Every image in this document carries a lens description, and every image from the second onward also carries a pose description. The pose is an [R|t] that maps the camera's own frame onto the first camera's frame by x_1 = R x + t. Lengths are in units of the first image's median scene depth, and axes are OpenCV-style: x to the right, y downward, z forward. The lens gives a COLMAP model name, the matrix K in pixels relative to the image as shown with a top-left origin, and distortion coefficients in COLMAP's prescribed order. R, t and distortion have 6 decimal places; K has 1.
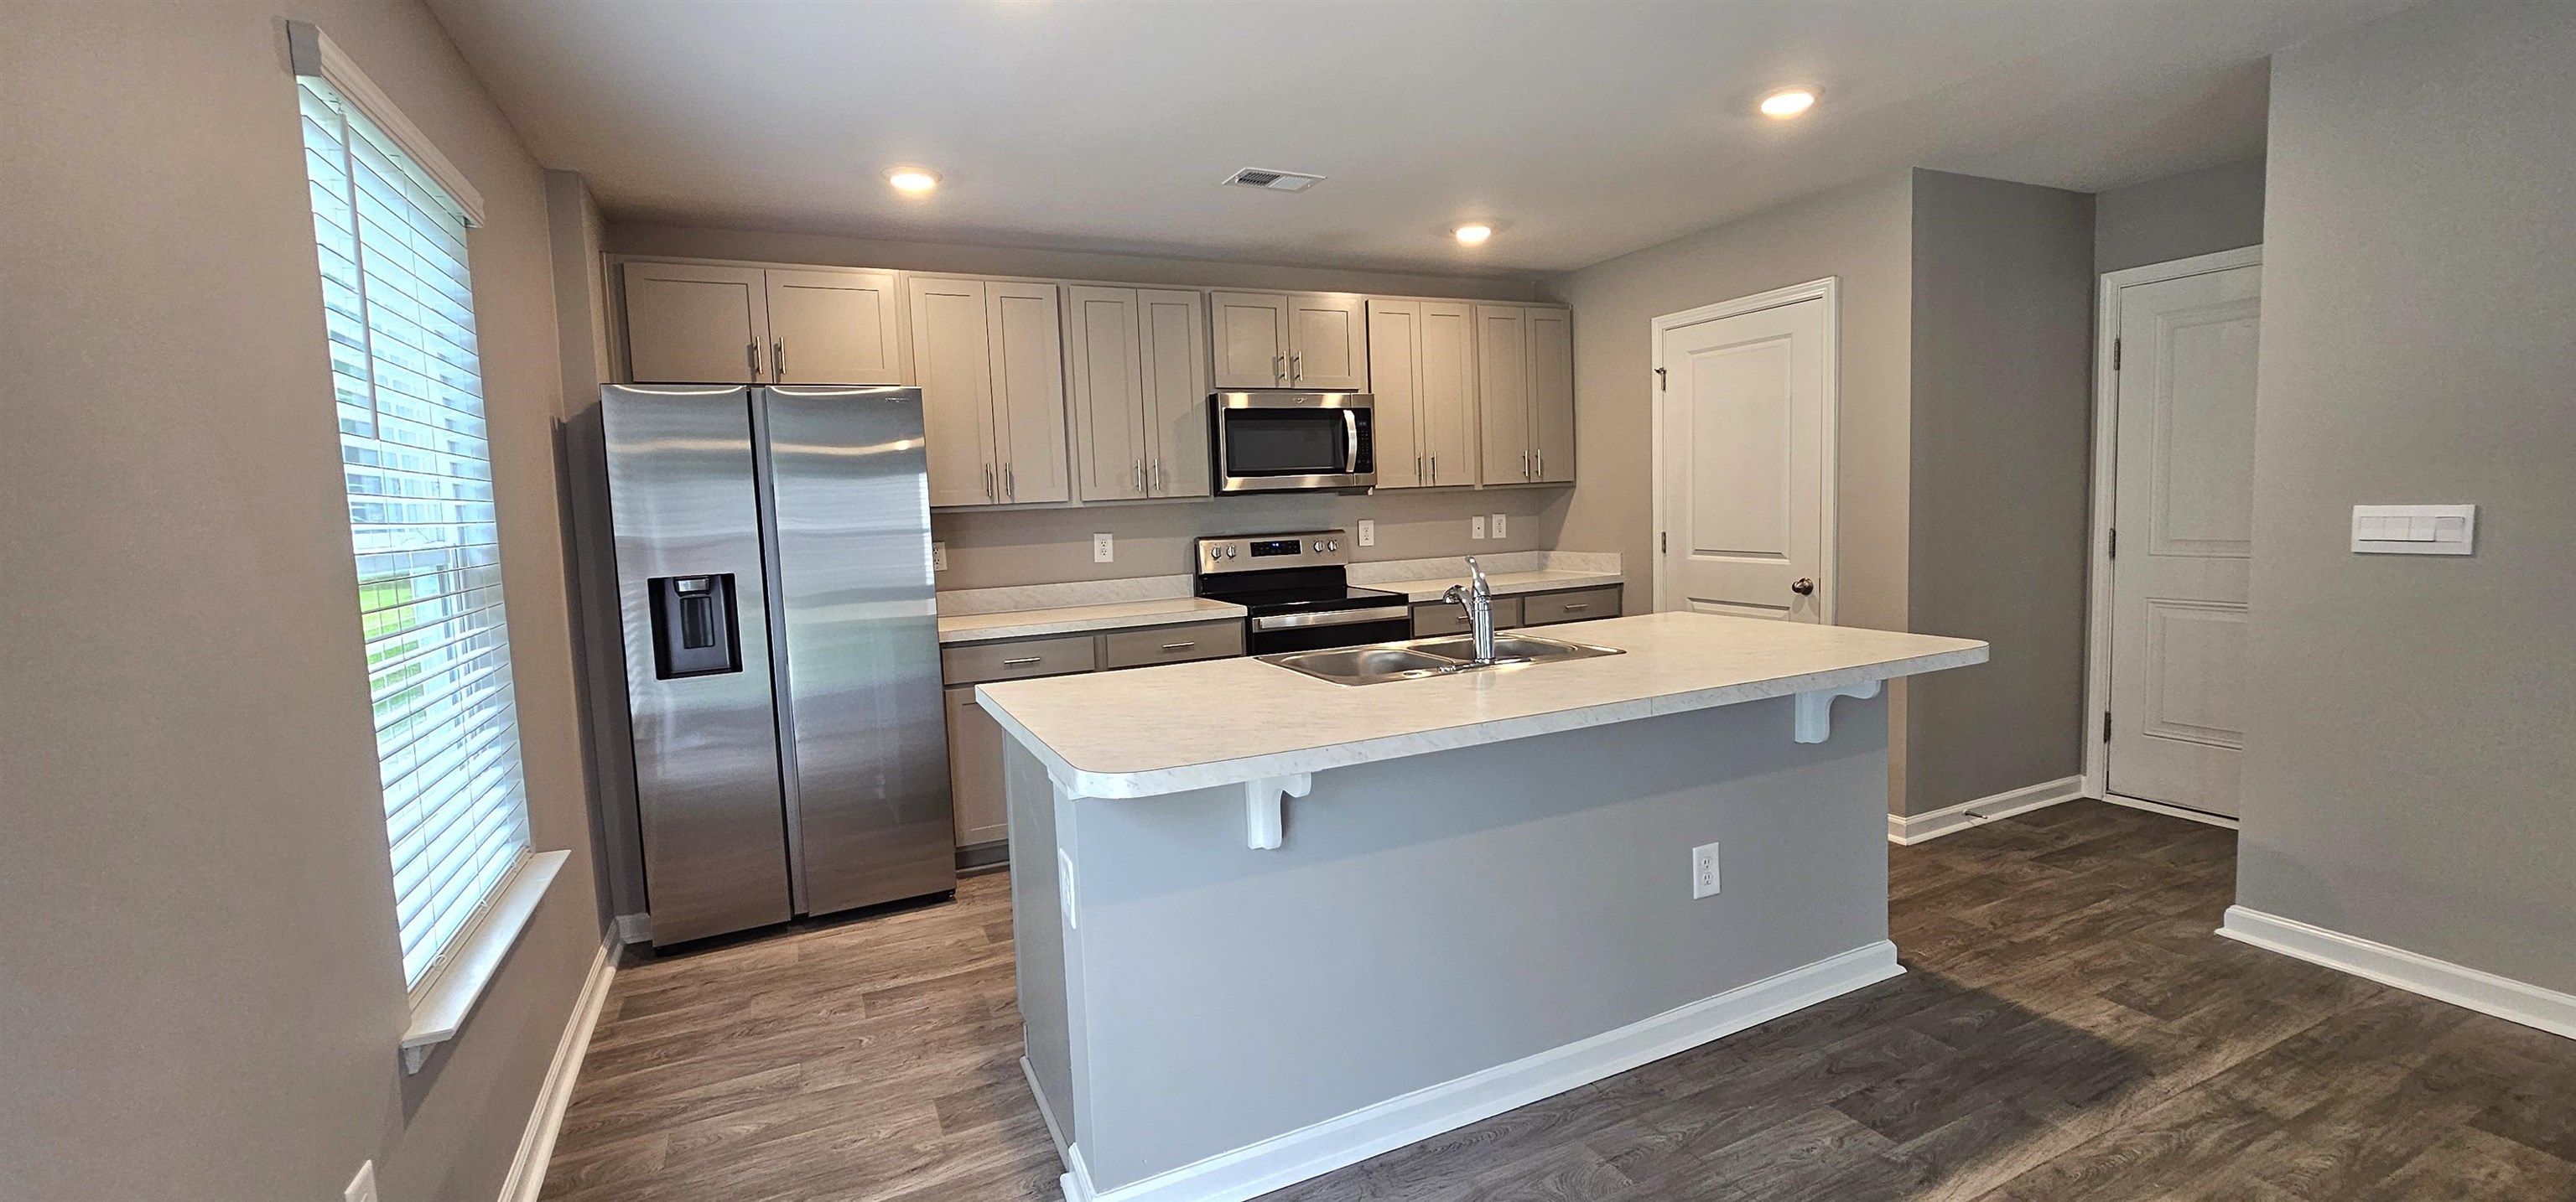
lens RADIAL K [[1049.7, 0, 1288.0], [0, 1049.7, 601.0], [0, 0, 1]] dist [-0.001933, 0.000258]
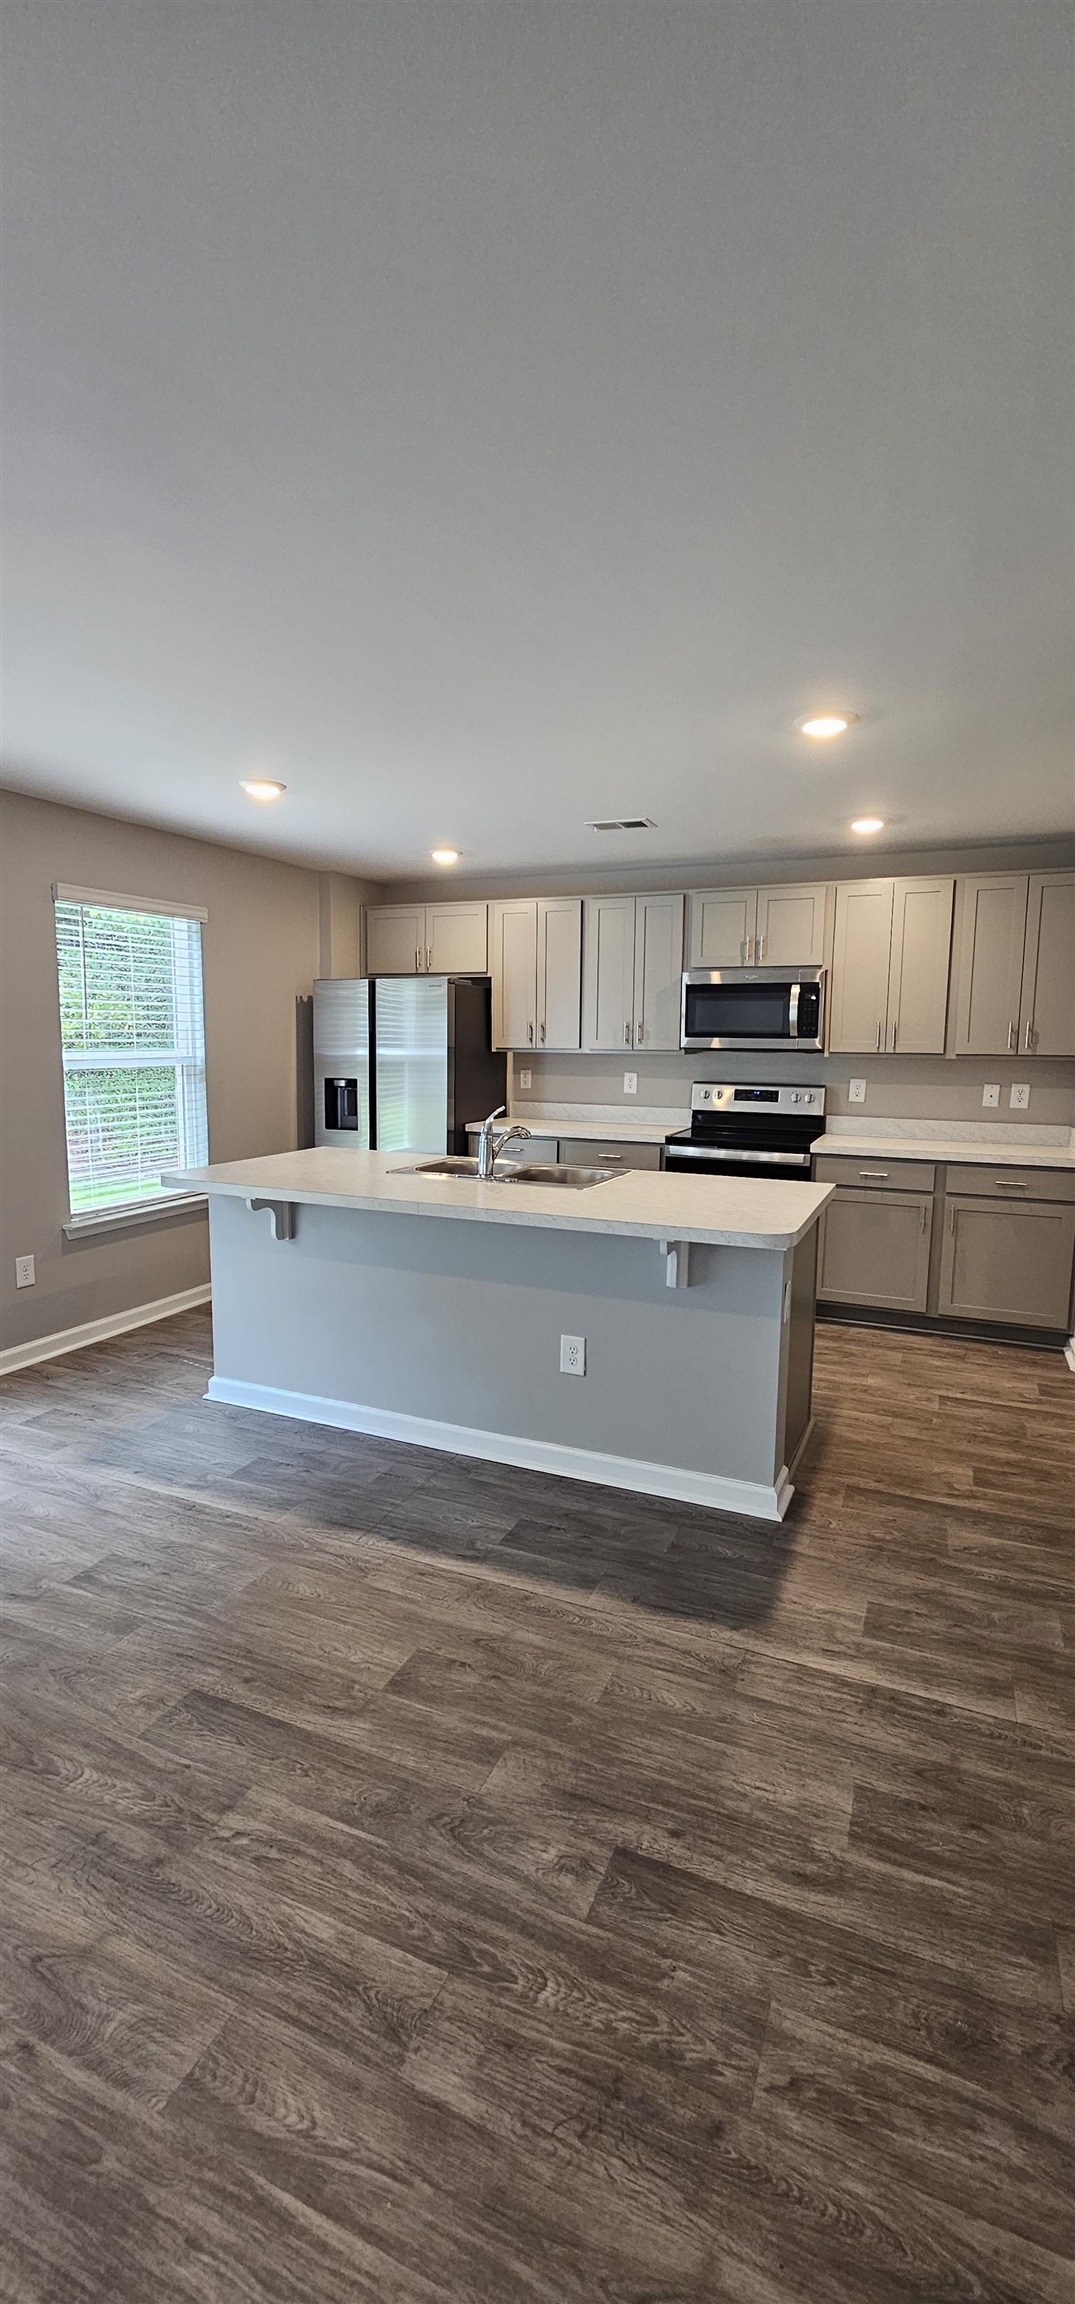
lens RADIAL K [[939.0, 0, 529.1], [0, 939.0, 1158.6], [0, 0, 1]] dist [-0.001933, 0.000258]
pose [[0.651029, 0.145267, -0.745023, 0.748986], [-0.108668, 0.989243, 0.097927, -0.065228], [0.751234, 0.017206, 0.659811, 0.092136]]
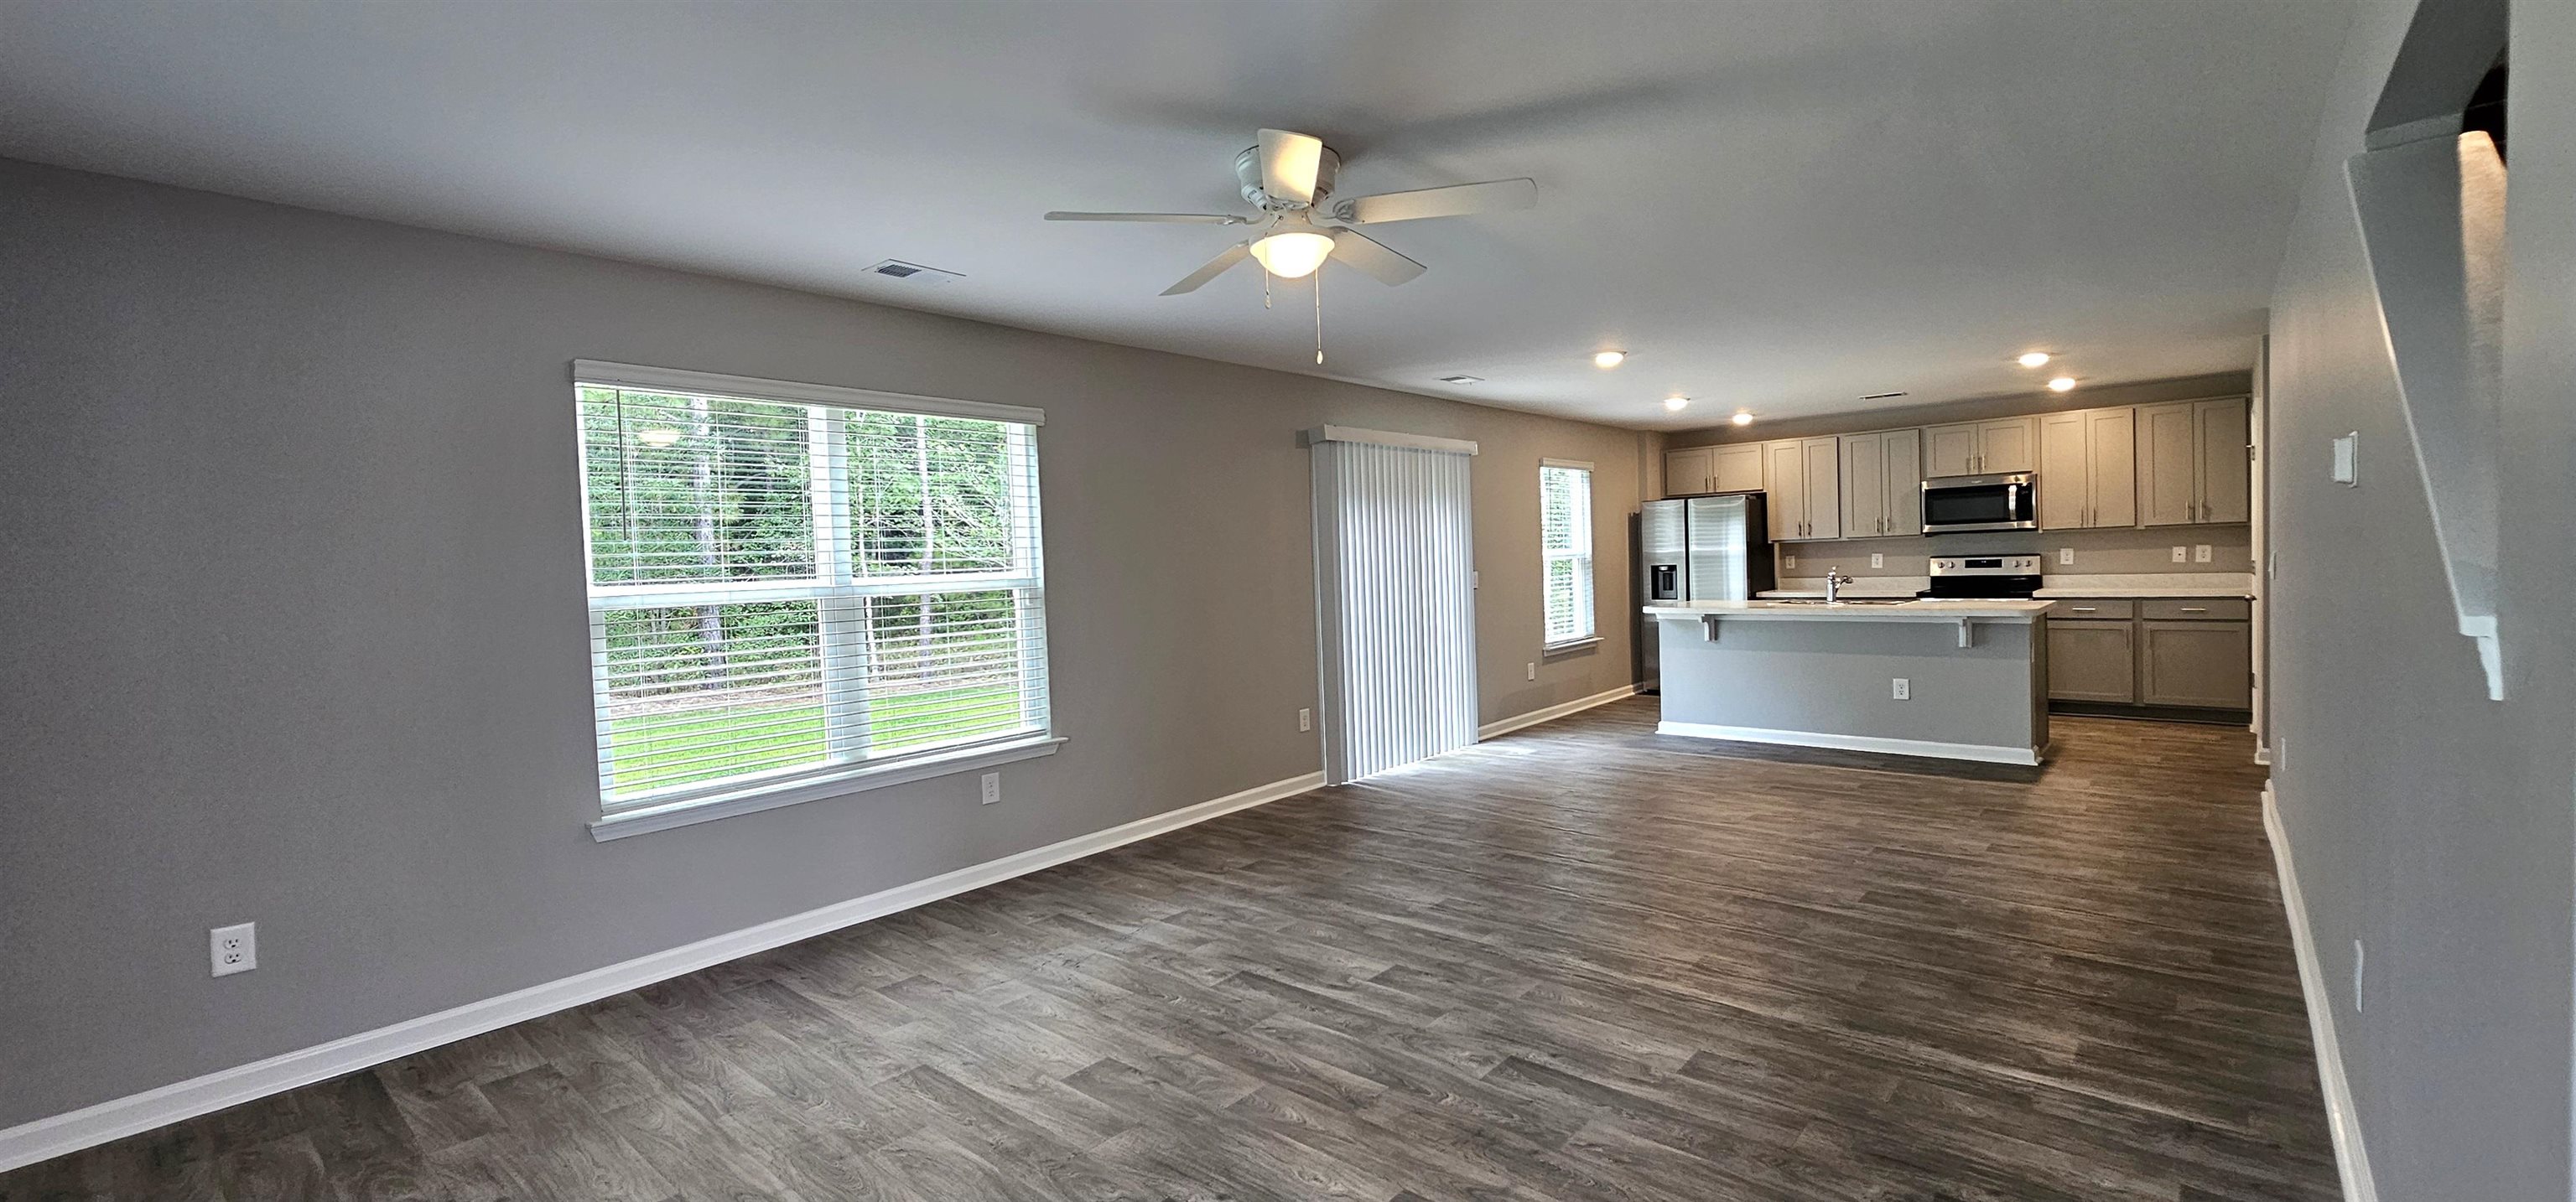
lens RADIAL K [[1049.7, 0, 1288.0], [0, 1049.7, 601.0], [0, 0, 1]] dist [-0.001933, 0.000258]
pose [[0.398702, 0.061177, -0.915038, 1.304538], [-0.068540, 0.996970, 0.036791, 0.030483], [0.914516, 0.048048, 0.401687, -0.866094]]
